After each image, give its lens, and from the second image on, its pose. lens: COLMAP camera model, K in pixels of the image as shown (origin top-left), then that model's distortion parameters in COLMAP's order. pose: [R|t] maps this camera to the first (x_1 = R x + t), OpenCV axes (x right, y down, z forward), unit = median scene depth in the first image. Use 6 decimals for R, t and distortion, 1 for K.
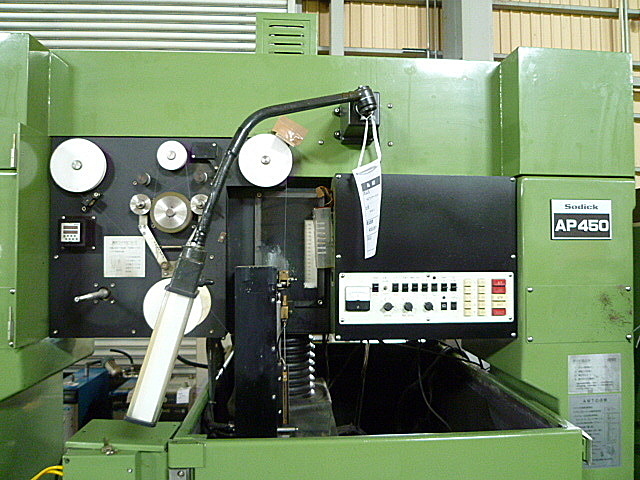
lens RADIAL K [[477.8, 0, 320.0], [0, 477.8, 240.0], [0, 0, 1]] dist [-0.052604, 0.004003]
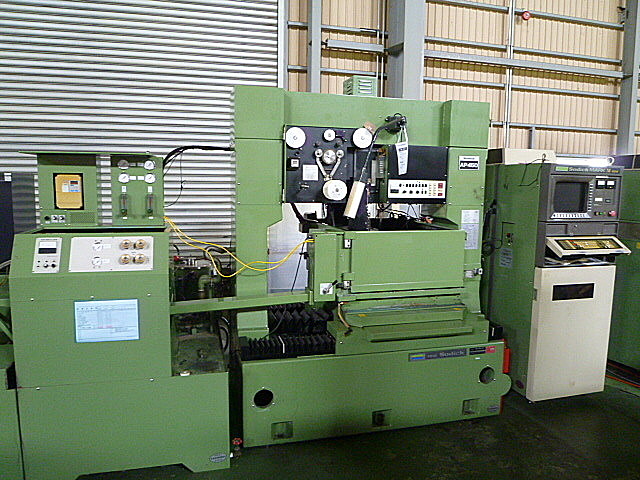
lens RADIAL K [[477.8, 0, 320.0], [0, 477.8, 240.0], [0, 0, 1]] dist [-0.052604, 0.004003]
pose [[0.981356, -0.008740, 0.192002, -0.896247], [-0.019719, 0.989116, 0.145810, 0.017433], [-0.191187, -0.146877, 0.970502, -1.707527]]
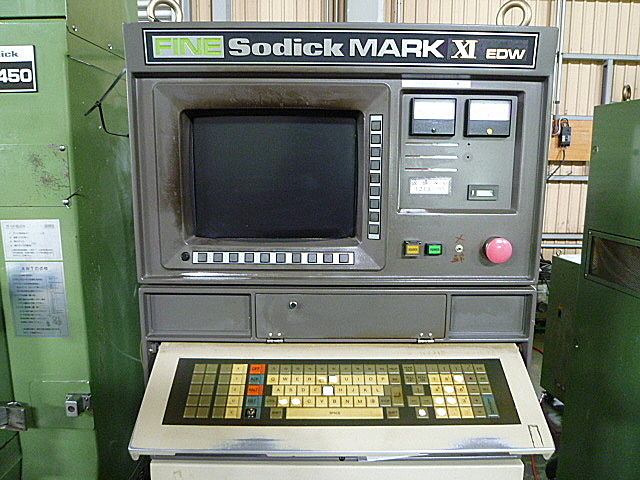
lens RADIAL K [[477.8, 0, 320.0], [0, 477.8, 240.0], [0, 0, 1]] dist [-0.052604, 0.004003]
pose [[0.997815, 0.015453, -0.064245, 1.221862], [-0.002806, 0.981304, 0.192445, 0.103225], [0.066017, -0.191844, 0.979202, 0.121018]]
